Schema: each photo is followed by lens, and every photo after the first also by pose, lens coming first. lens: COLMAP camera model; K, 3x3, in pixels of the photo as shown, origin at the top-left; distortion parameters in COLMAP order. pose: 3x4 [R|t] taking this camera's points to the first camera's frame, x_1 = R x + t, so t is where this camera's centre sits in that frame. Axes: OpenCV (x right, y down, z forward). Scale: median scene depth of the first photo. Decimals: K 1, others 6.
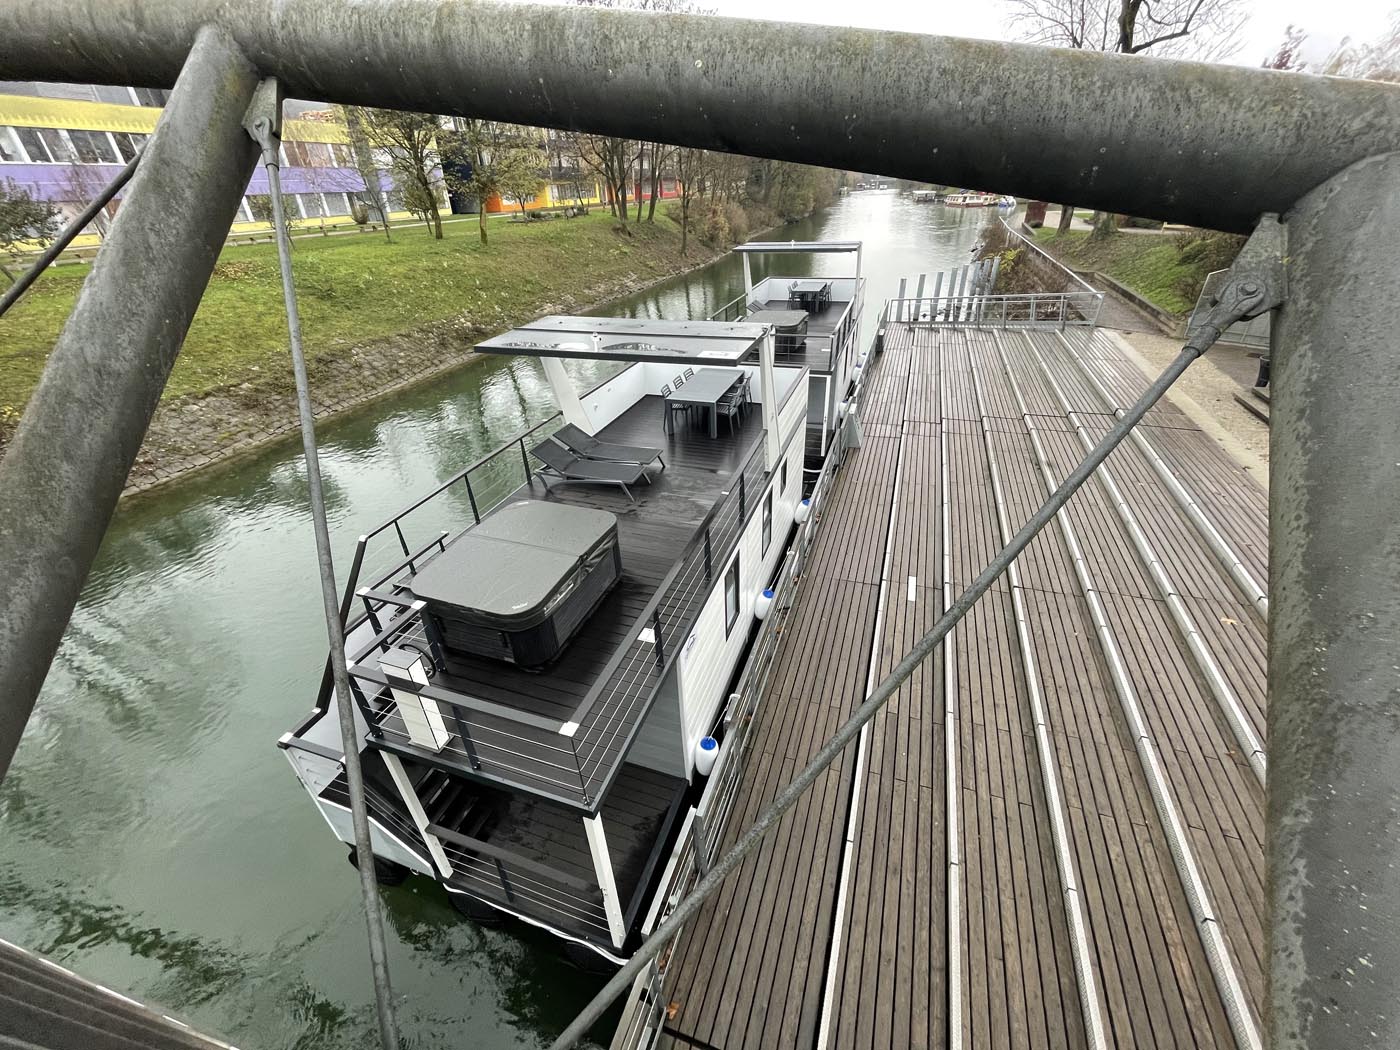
lens RADIAL K [[568.3, 0, 700.1], [0, 568.3, 523.3], [0, 0, 1]] dist [-0.001812, 0.000007]
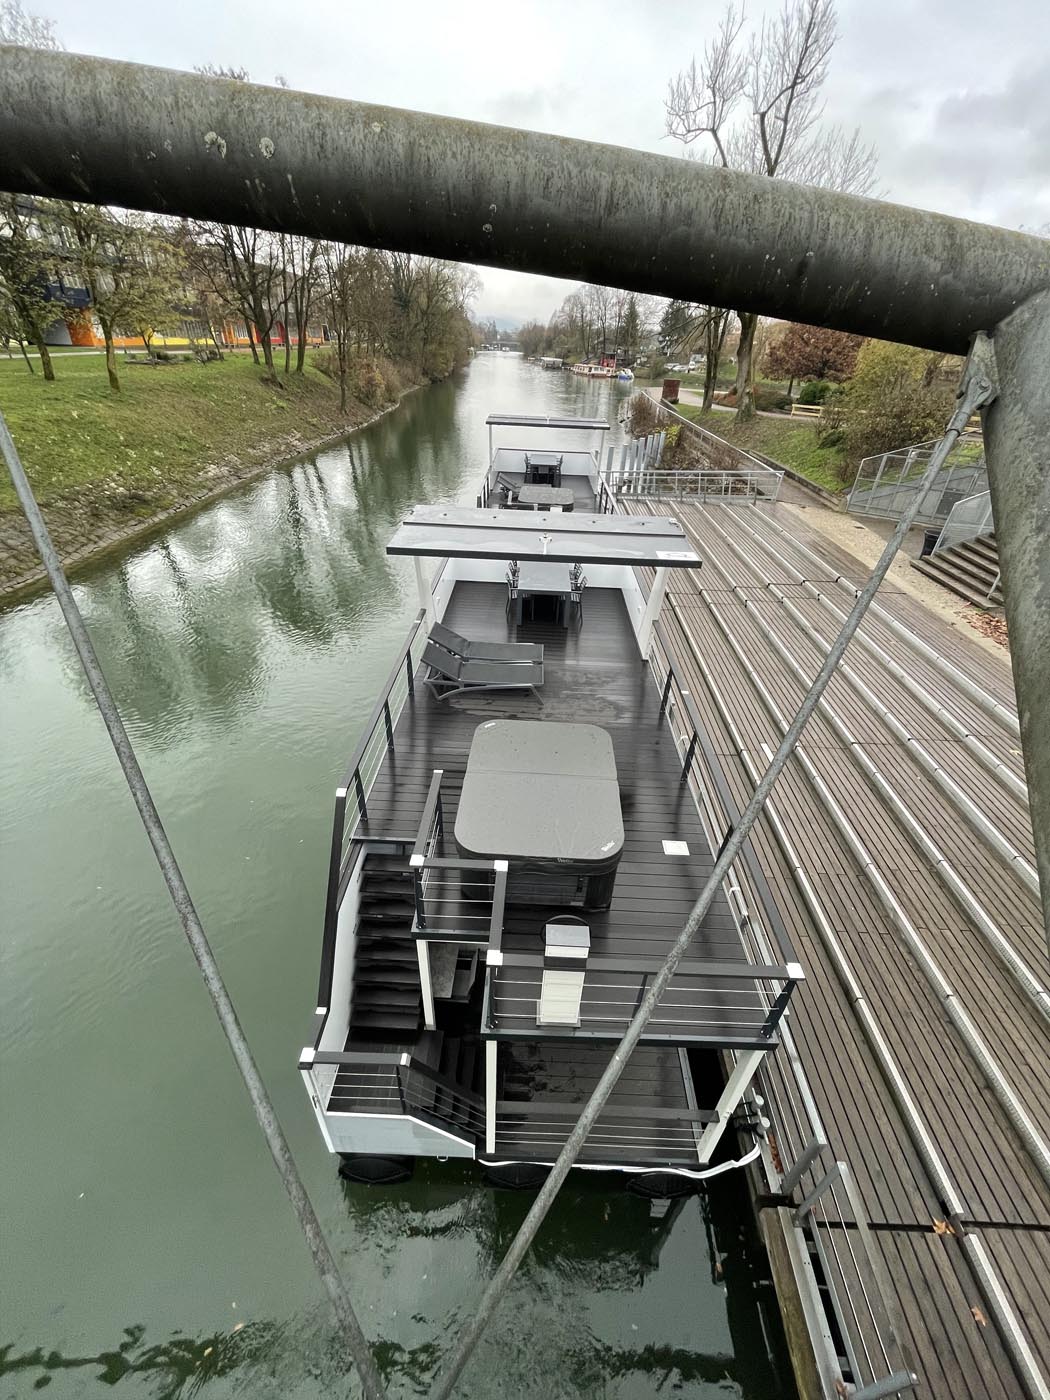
lens RADIAL K [[568.3, 0, 528.4], [0, 568.3, 702.1], [0, 0, 1]] dist [-0.001812, 0.000007]
pose [[0.948276, -0.101281, 0.300856, -0.120478], [0.092092, 0.994751, 0.044607, -0.024493], [-0.303795, -0.014593, 0.952626, 0.028051]]
